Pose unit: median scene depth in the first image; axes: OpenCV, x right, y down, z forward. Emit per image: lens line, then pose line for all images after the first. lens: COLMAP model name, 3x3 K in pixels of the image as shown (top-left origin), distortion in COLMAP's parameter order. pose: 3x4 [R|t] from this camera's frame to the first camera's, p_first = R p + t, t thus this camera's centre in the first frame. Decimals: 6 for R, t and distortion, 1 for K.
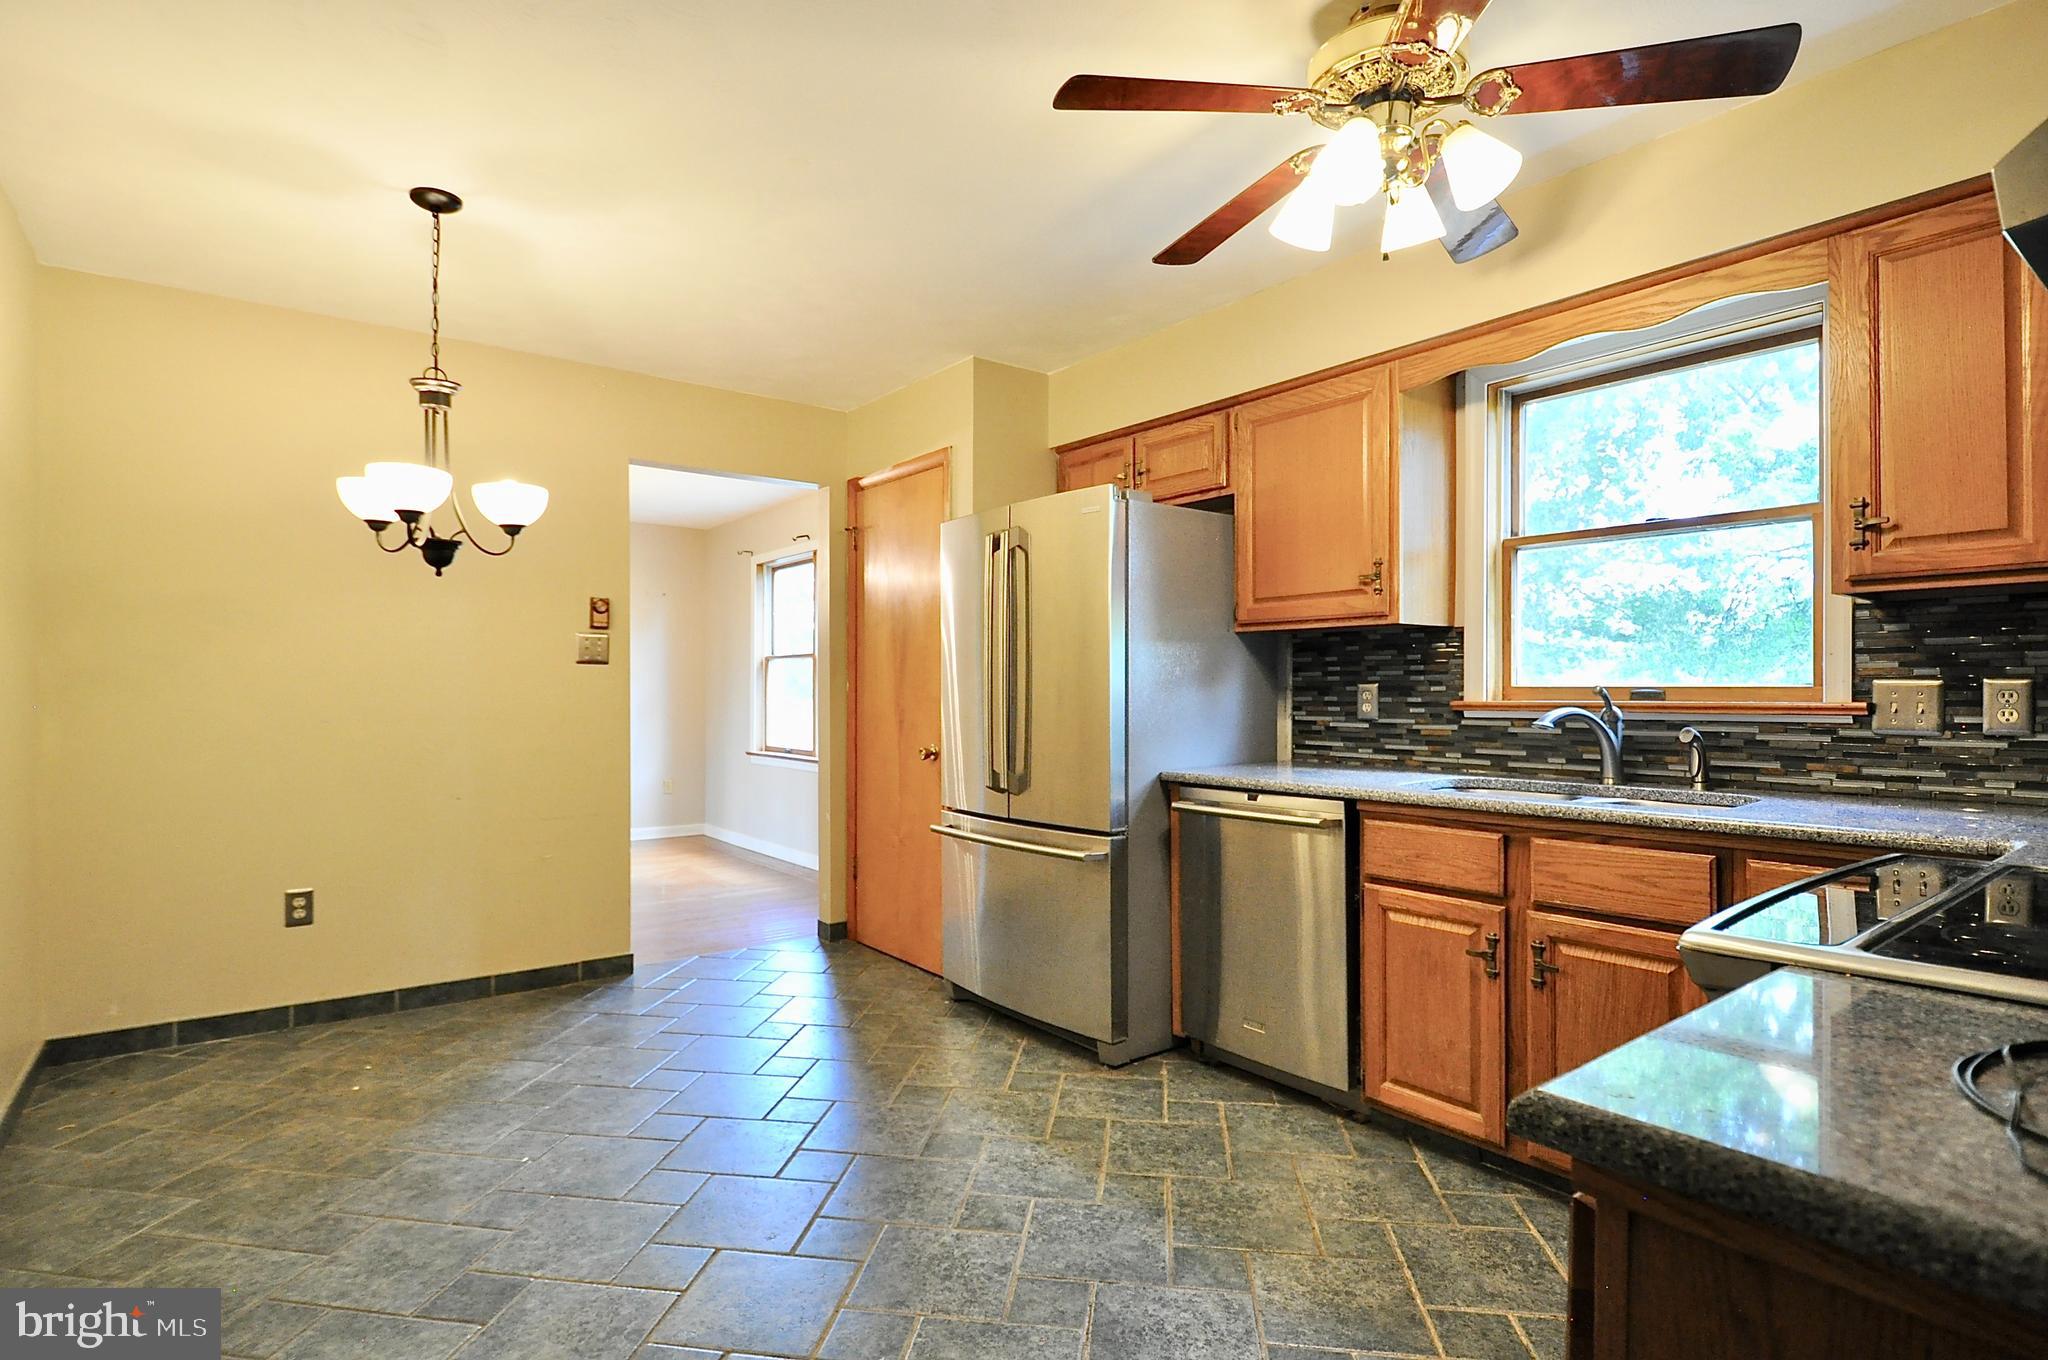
lens RADIAL K [[1014.7, 0, 1014.3], [0, 1014.7, 681.3], [0, 0, 1]] dist [0.002224, 0.000063]
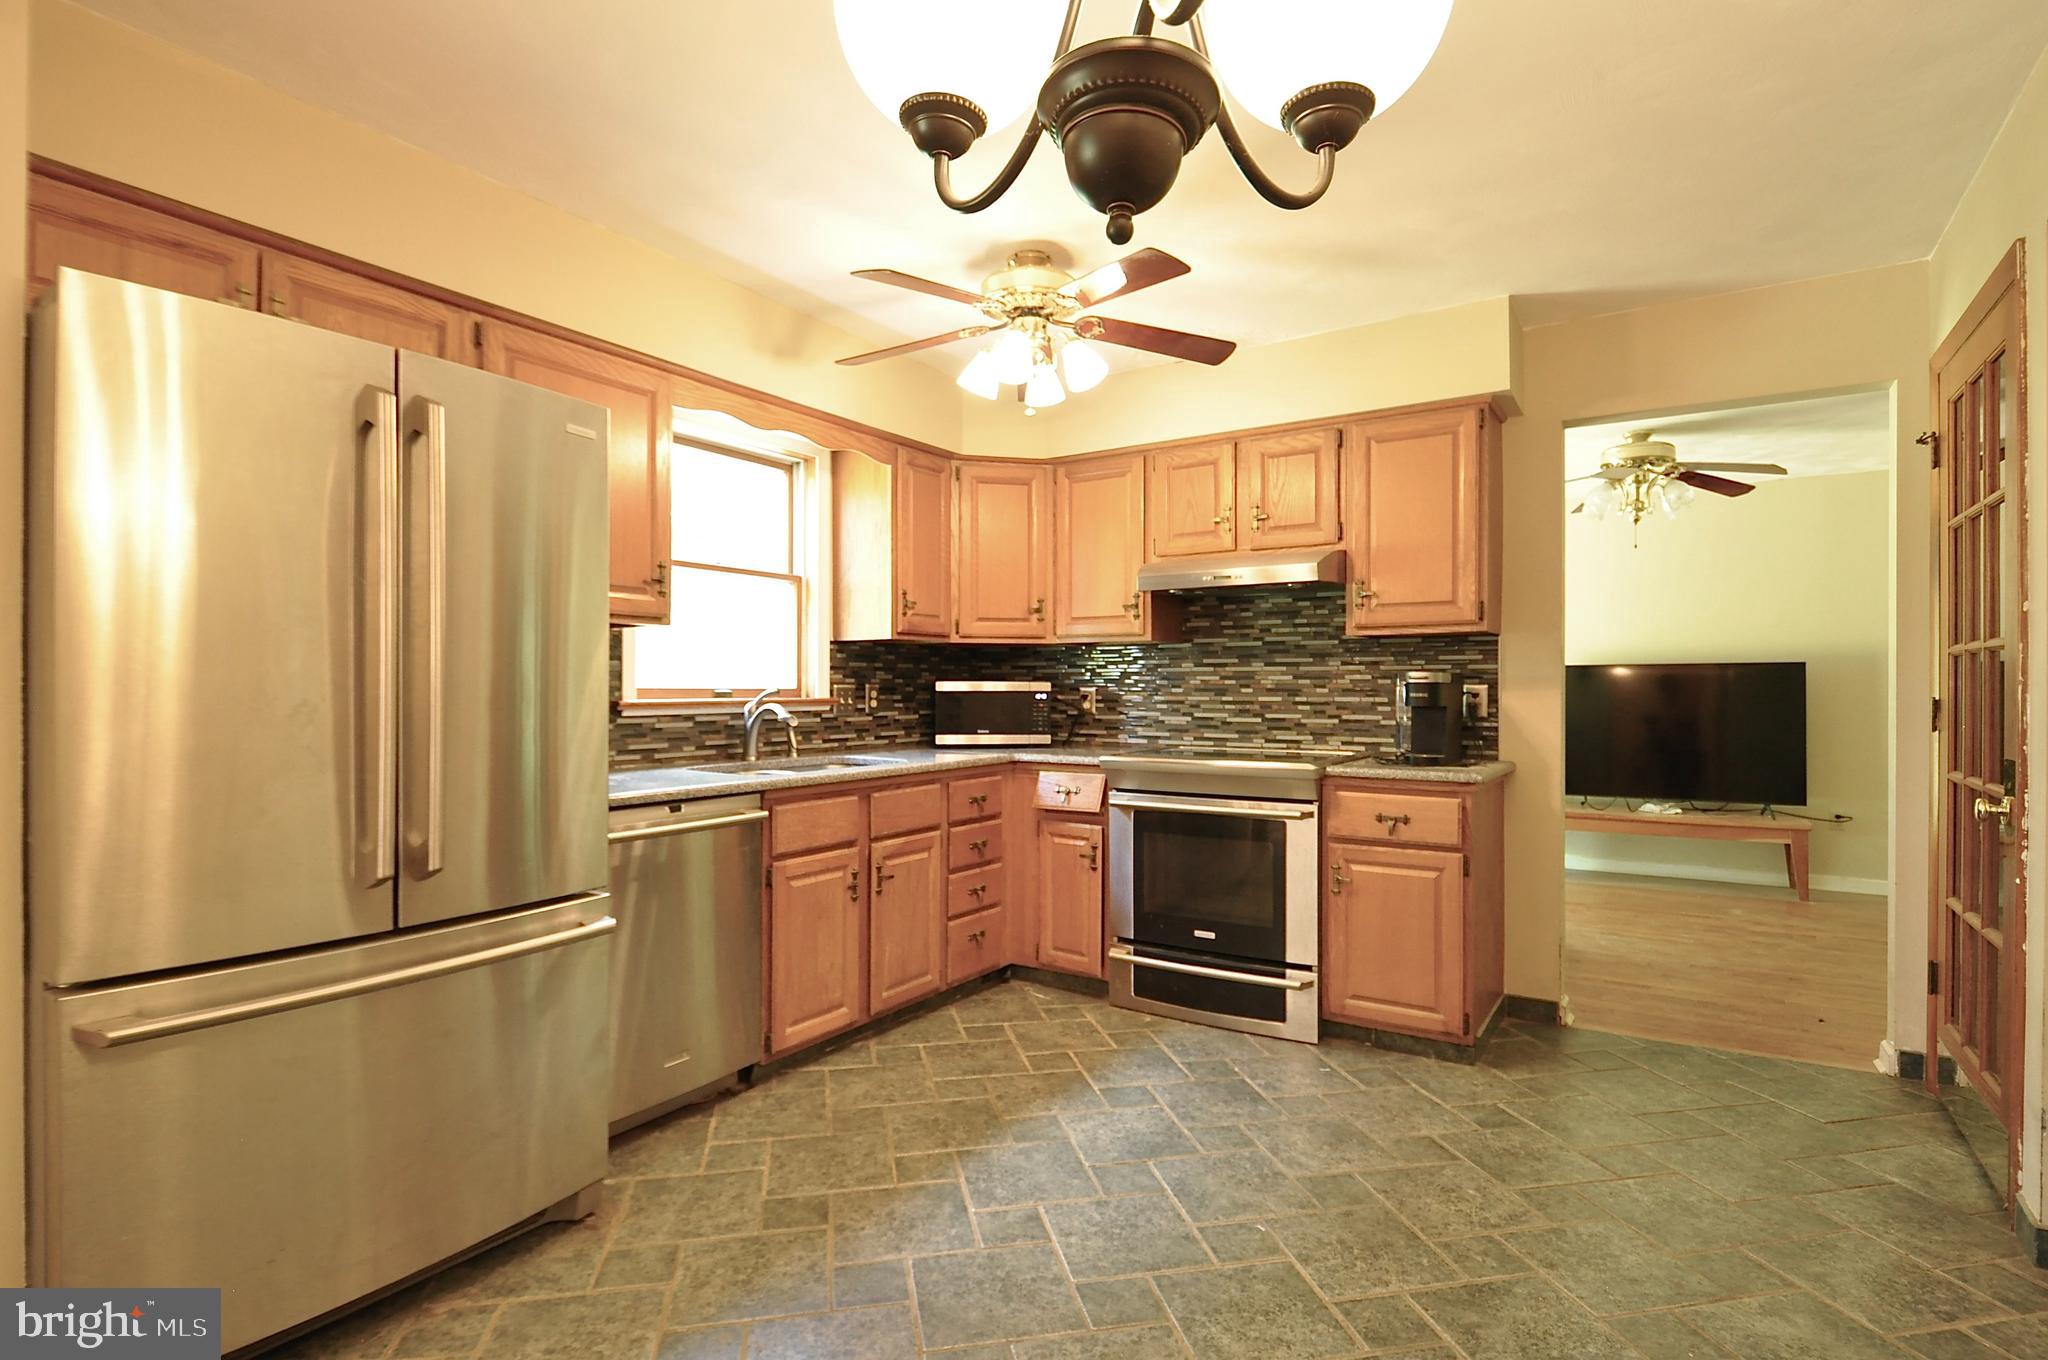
lens RADIAL K [[1014.7, 0, 1013.0], [0, 1014.7, 690.9], [0, 0, 1]] dist [0.002224, 0.000063]
pose [[-0.329060, 0.001259, 0.944308, -0.847972], [-0.008414, 0.999956, -0.004265, 0.012783], [-0.944271, -0.009349, -0.329035, 1.192191]]
